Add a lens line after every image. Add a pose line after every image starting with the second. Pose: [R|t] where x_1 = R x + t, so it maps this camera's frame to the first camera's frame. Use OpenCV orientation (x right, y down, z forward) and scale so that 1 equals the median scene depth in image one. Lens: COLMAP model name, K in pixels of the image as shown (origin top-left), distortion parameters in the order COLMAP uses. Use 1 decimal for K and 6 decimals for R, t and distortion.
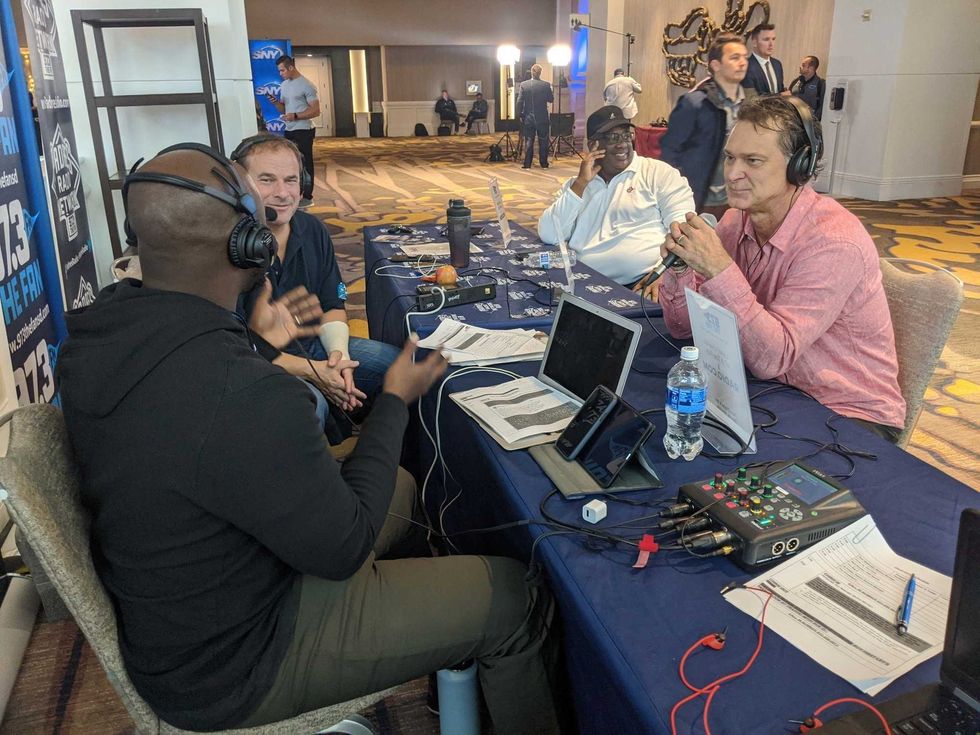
lens RADIAL K [[805.4, 0, 498.9], [0, 805.4, 370.2], [0, 0, 1]] dist [0.041700, -0.105036]
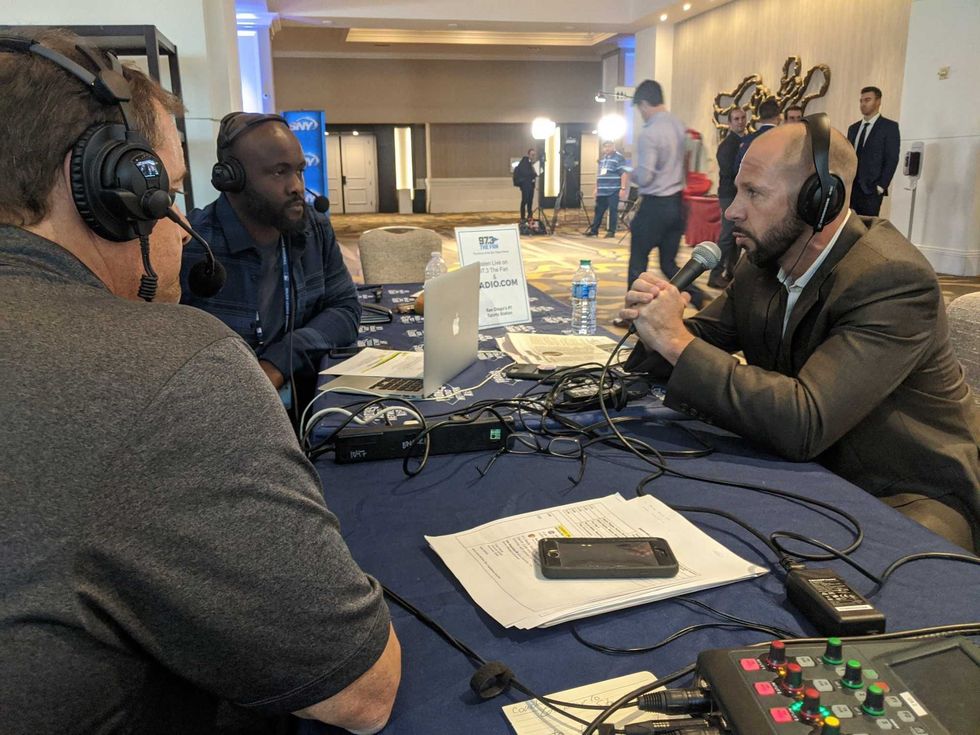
lens RADIAL K [[813.4, 0, 490.0], [0, 813.4, 367.5], [0, 0, 1]] dist [0.011366, -0.016592]
pose [[0.997454, 0.016613, -0.069349, 0.013491], [-0.023479, 0.994771, -0.099396, -0.006997], [0.067335, 0.100771, 0.992628, 0.067551]]
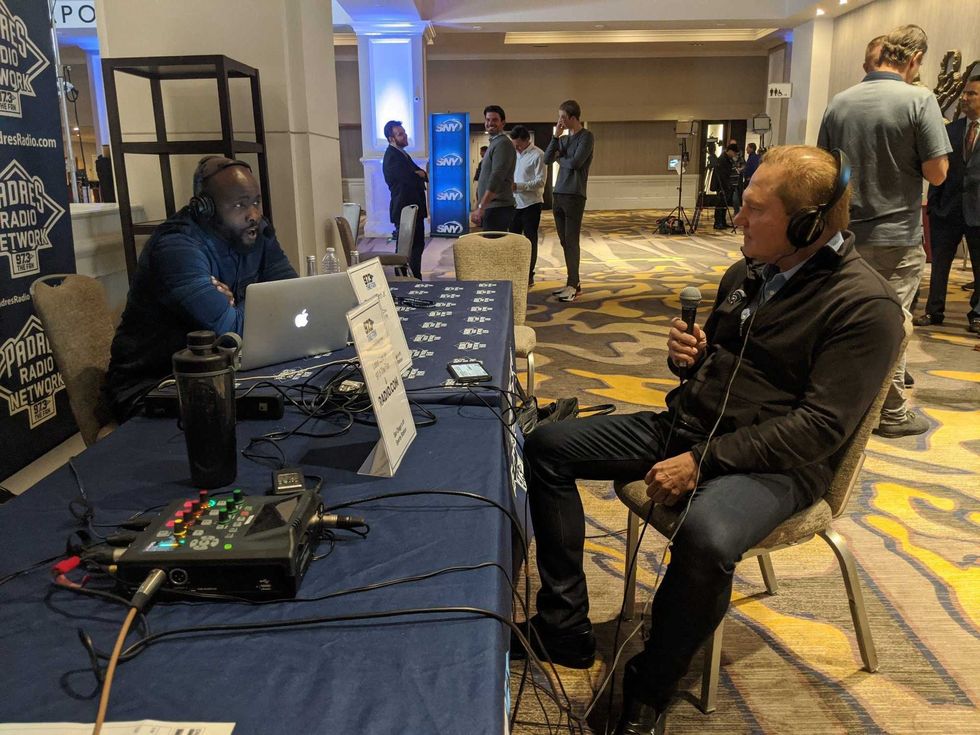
lens RADIAL K [[805.1, 0, 492.1], [0, 805.1, 354.6], [0, 0, 1]] dist [0.063117, -0.089802]
pose [[0.959727, 0.069719, -0.272145, 0.070971], [-0.098742, 0.990622, -0.094434, -0.008301], [0.263009, 0.117503, 0.957611, 0.054834]]
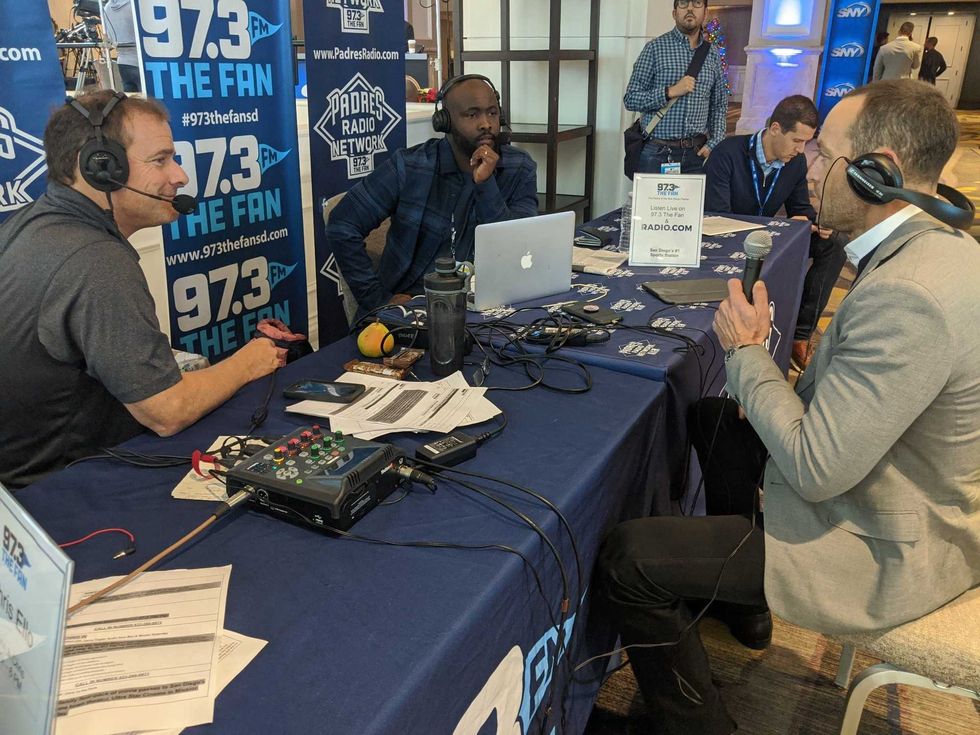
lens RADIAL K [[813.4, 0, 490.0], [0, 813.4, 367.5], [0, 0, 1]] dist [0.011366, -0.016592]
pose [[0.727662, 0.266899, -0.631880, 0.097000], [-0.243161, 0.961740, 0.126208, -0.023562], [0.641389, 0.061811, 0.764722, 0.065775]]
